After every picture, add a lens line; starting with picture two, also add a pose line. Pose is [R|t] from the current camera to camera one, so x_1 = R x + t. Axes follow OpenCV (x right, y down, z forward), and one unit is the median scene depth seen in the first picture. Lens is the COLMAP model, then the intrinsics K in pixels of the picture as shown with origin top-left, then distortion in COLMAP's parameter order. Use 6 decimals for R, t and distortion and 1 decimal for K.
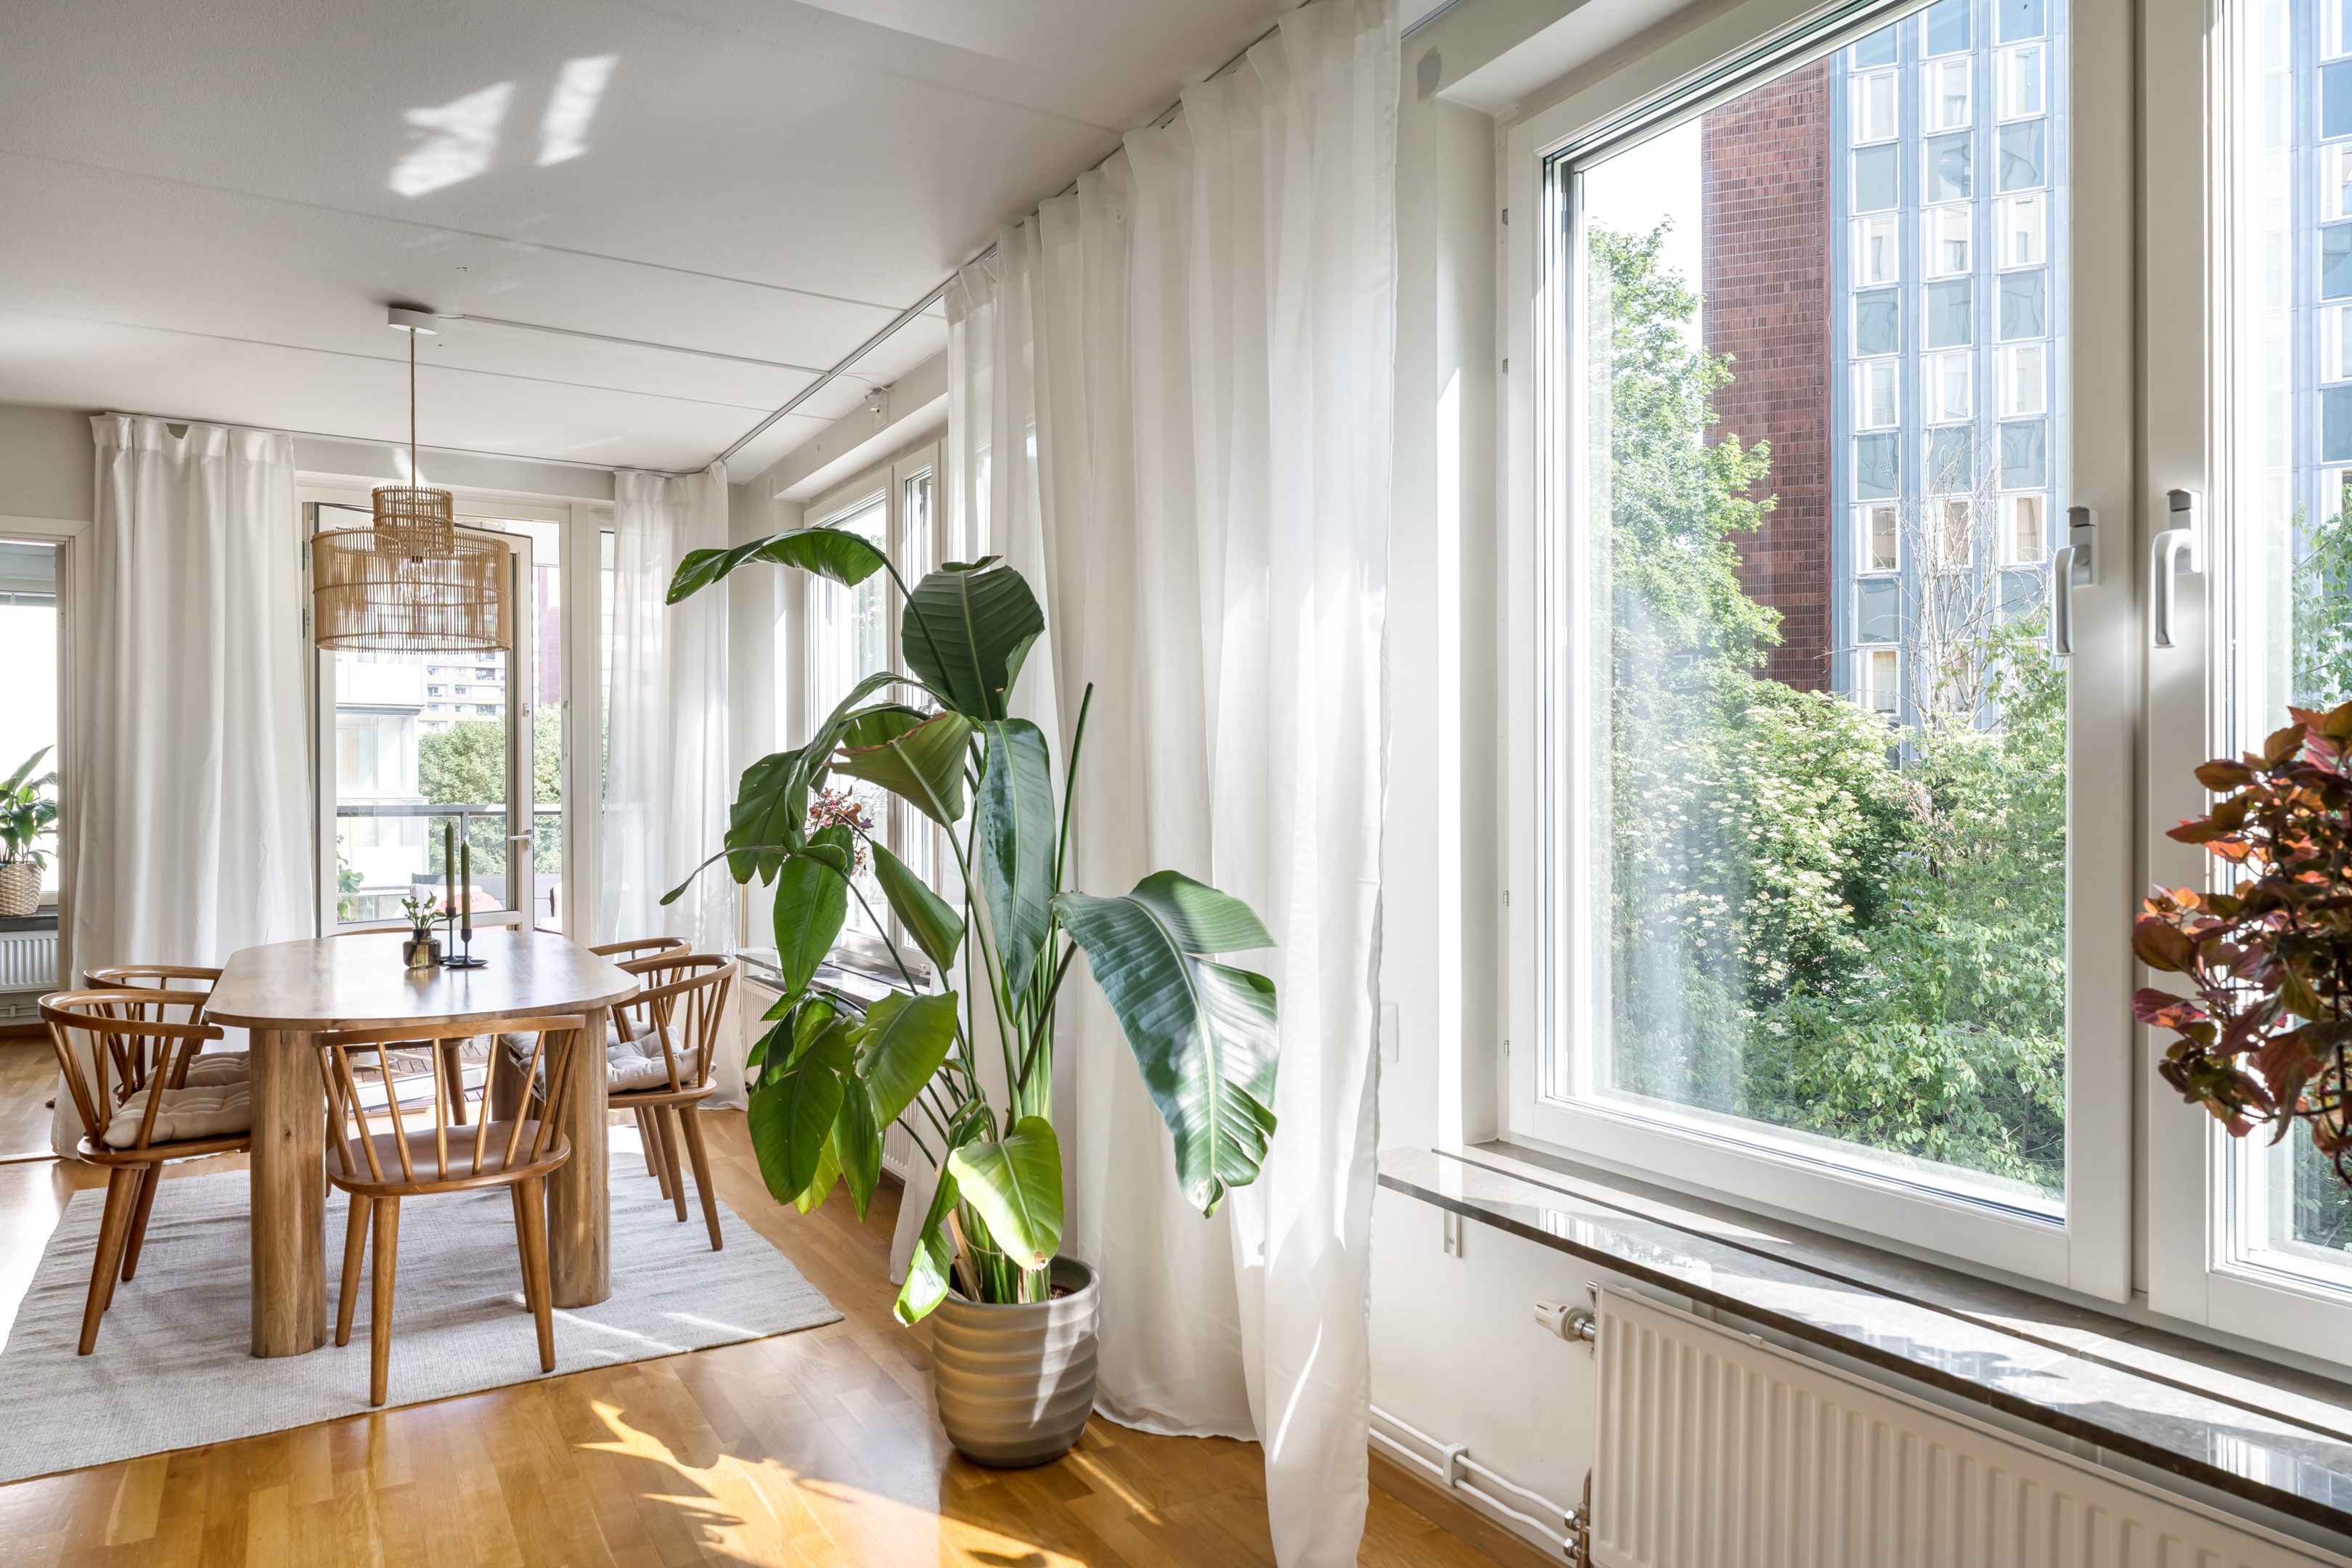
lens RADIAL K [[1531.8, 0, 1176.0], [0, 1531.8, 784.0], [0, 0, 1]] dist [-0.003844, -0.001070]
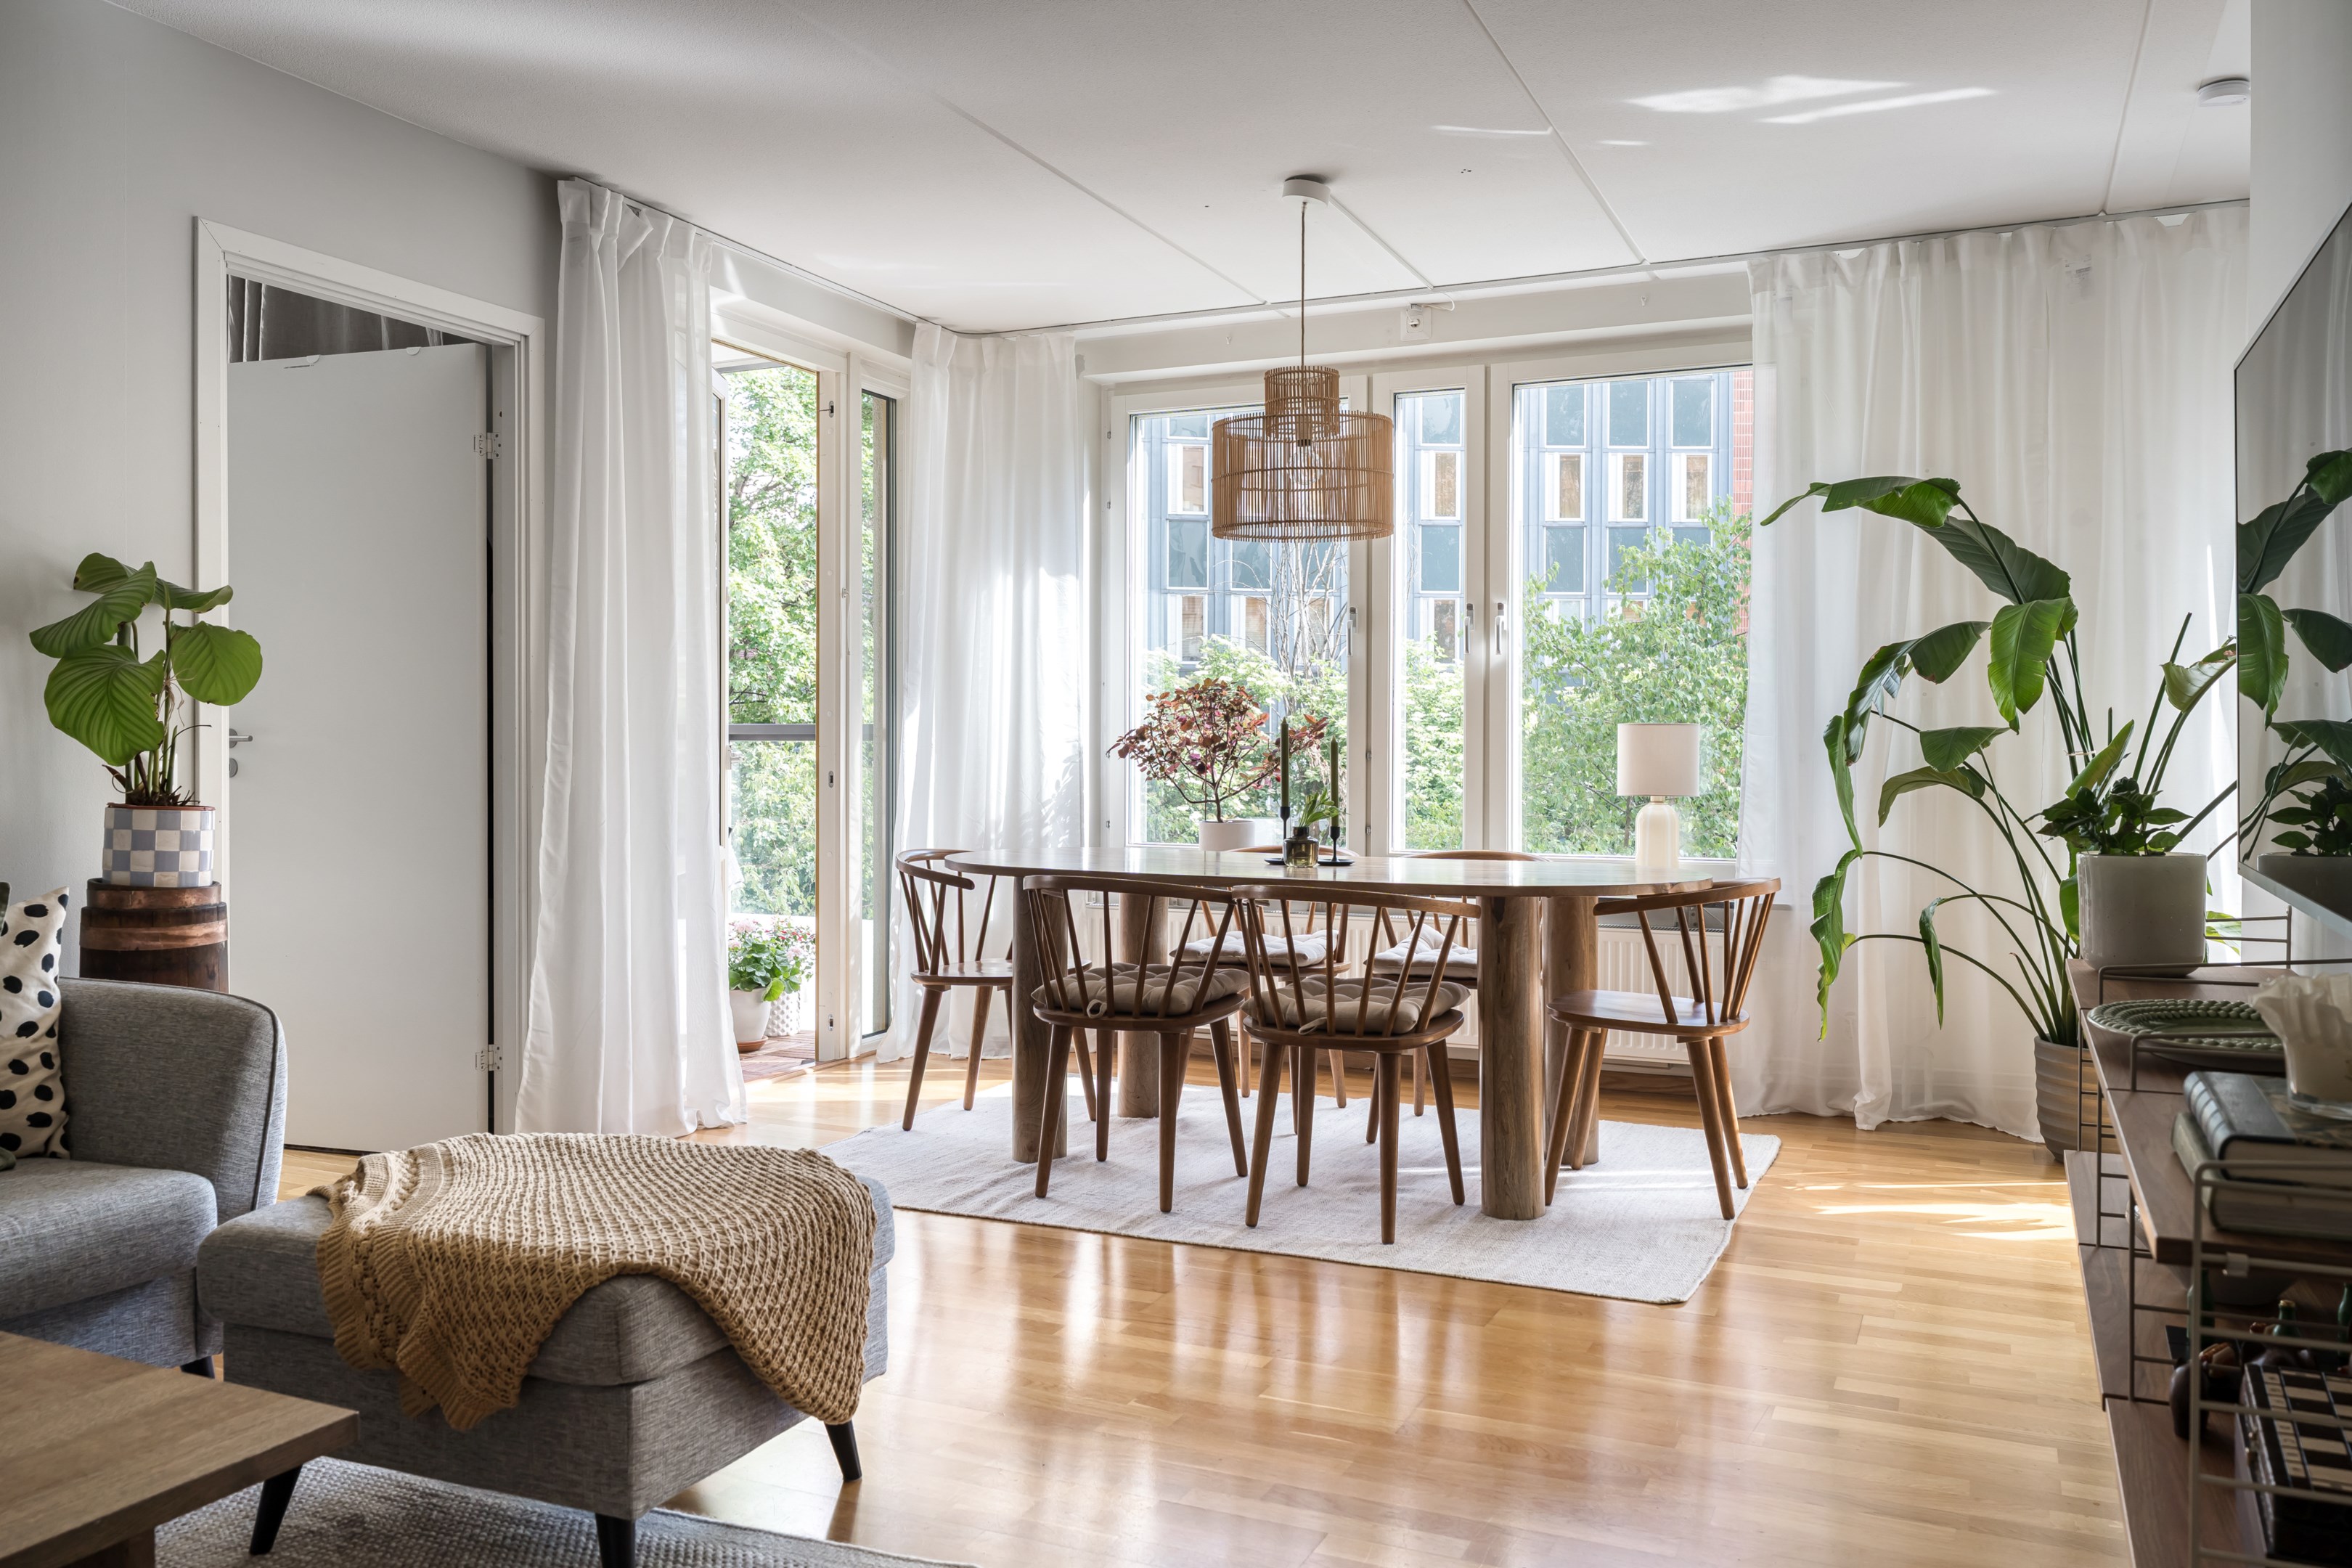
lens RADIAL K [[1863.0, 0, 1176.0], [0, 1863.0, 784.0], [0, 0, 1]] dist [0.000692, 0.000417]
pose [[0.831769, -0.002526, 0.555115, -0.883582], [-0.011349, 0.999703, 0.021553, 0.031796], [-0.555005, -0.024227, 0.831494, 0.050955]]
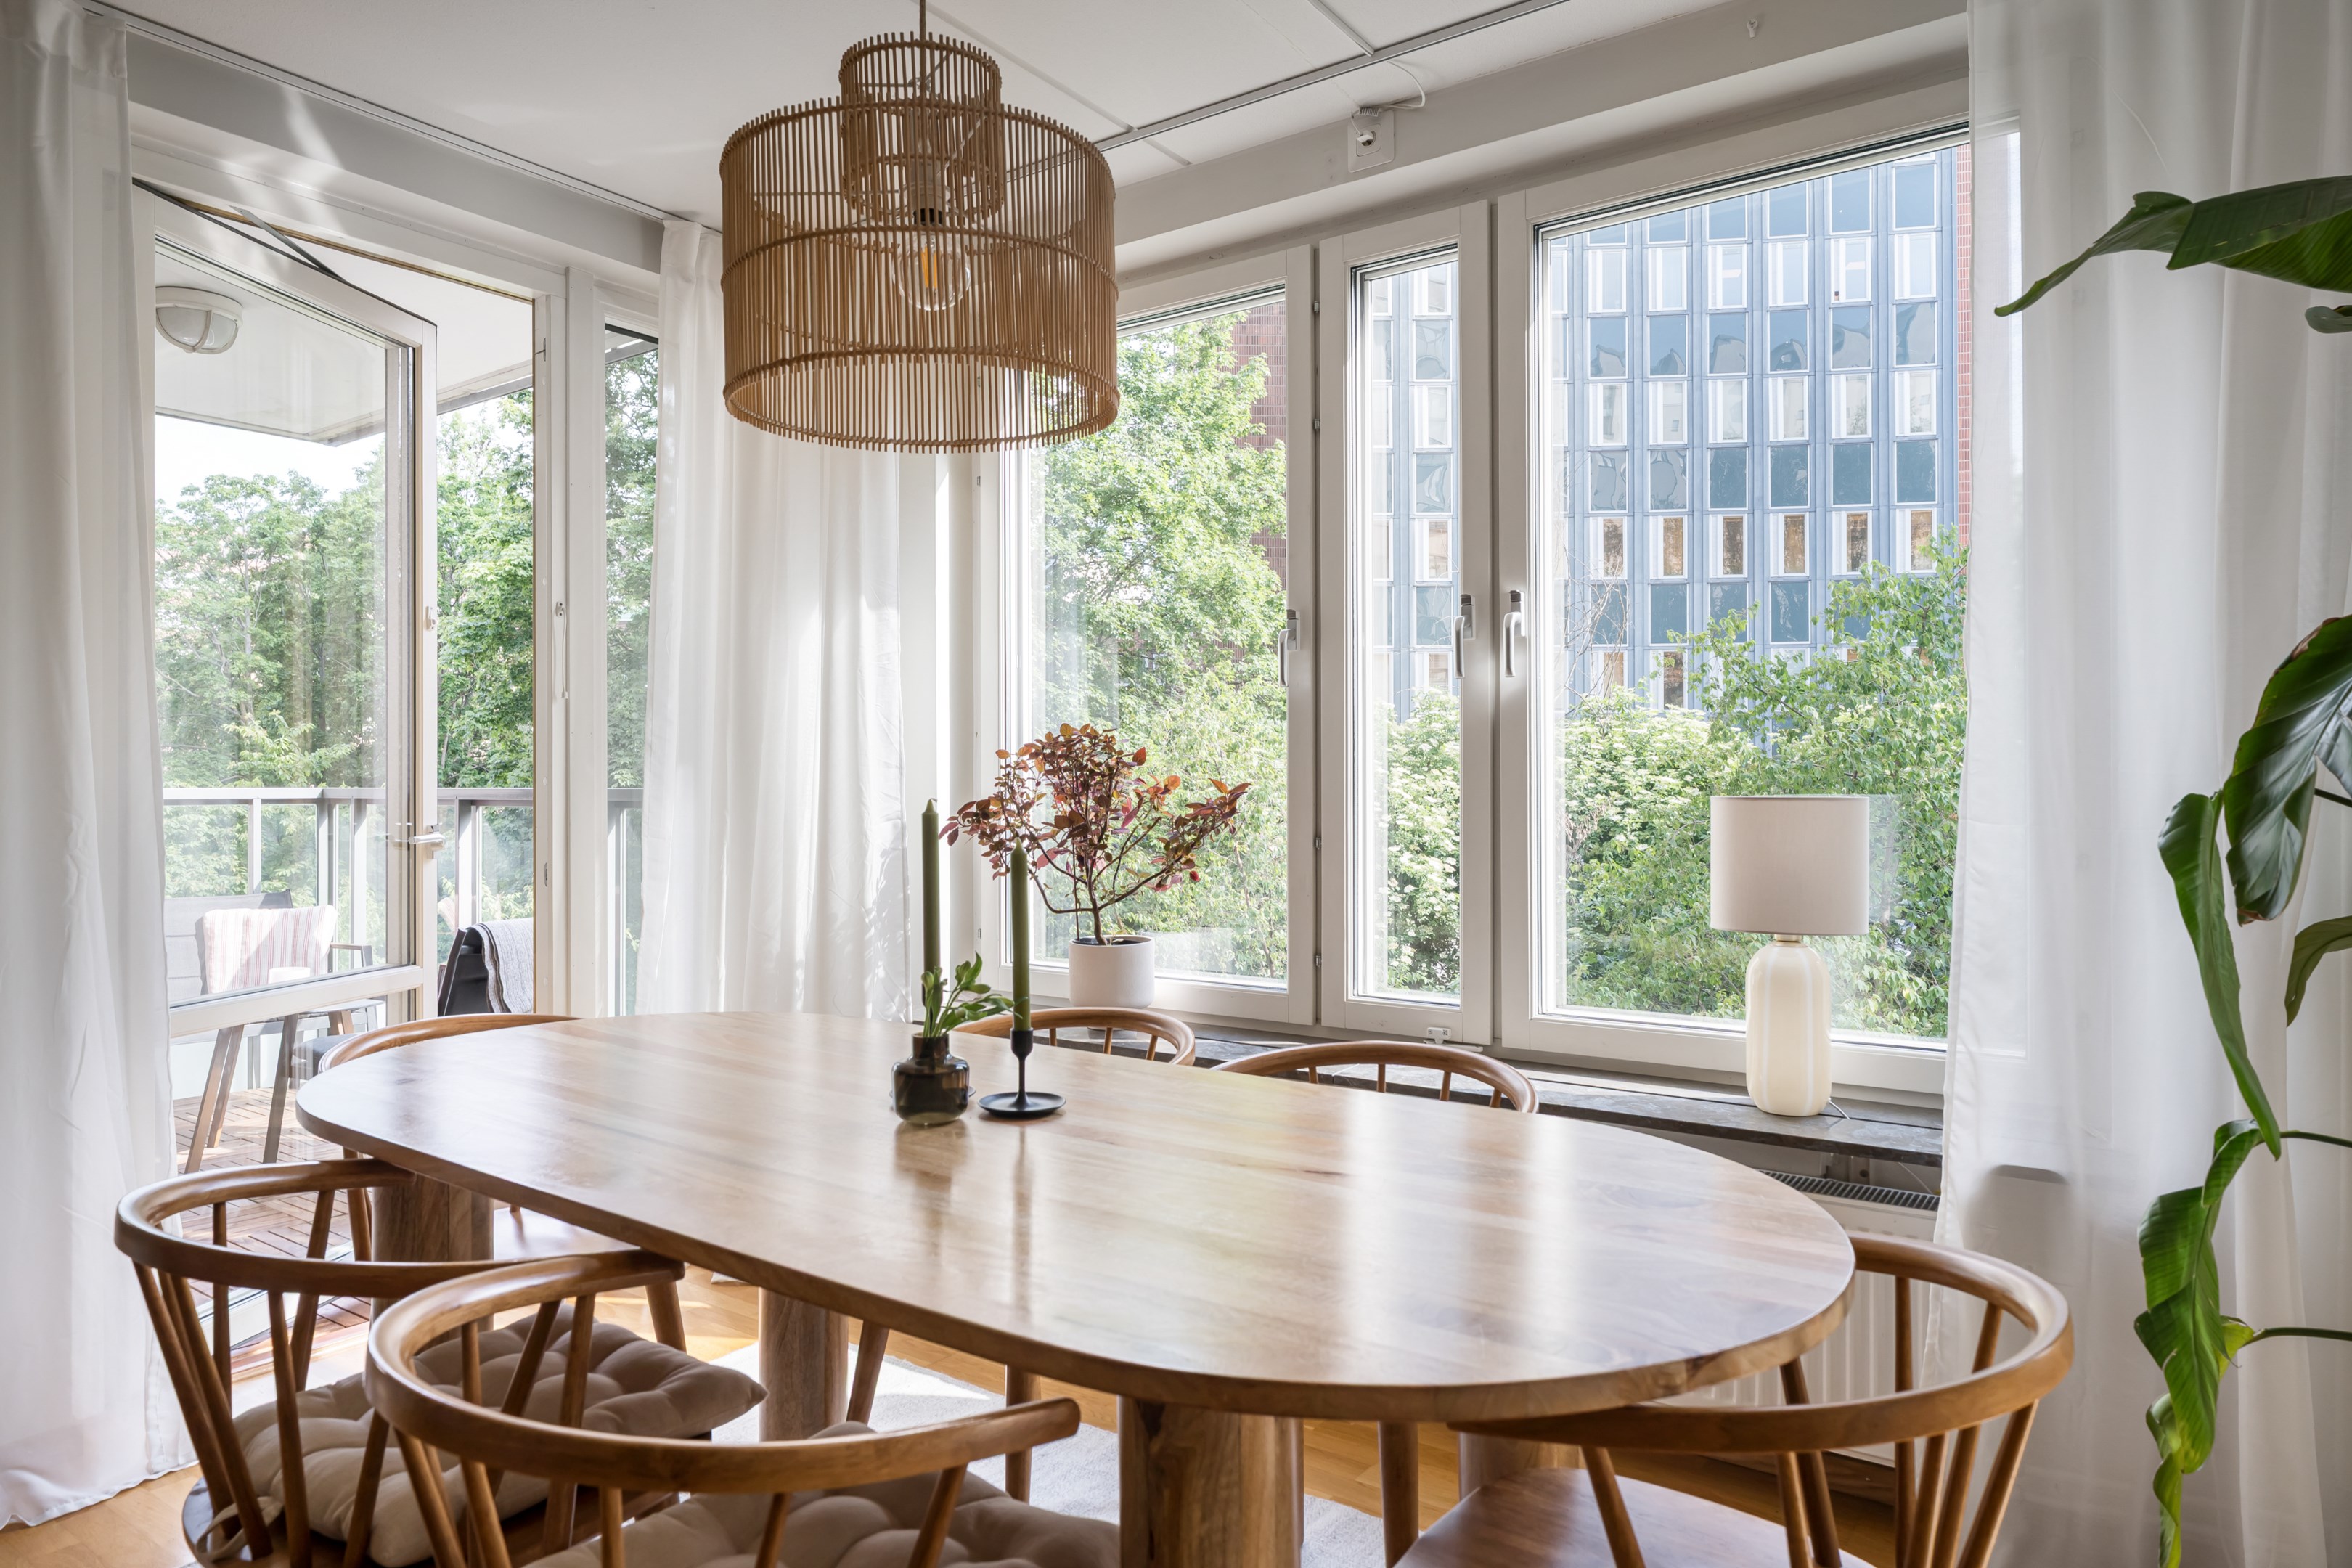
lens RADIAL K [[1494.7, 0, 1176.0], [0, 1494.7, 784.0], [0, 0, 1]] dist [-0.004604, 0.000314]
pose [[0.923657, 0.002123, 0.383214, -0.433540], [-0.003513, 0.999990, 0.002927, 0.013638], [-0.383204, -0.004050, 0.923655, 0.414521]]
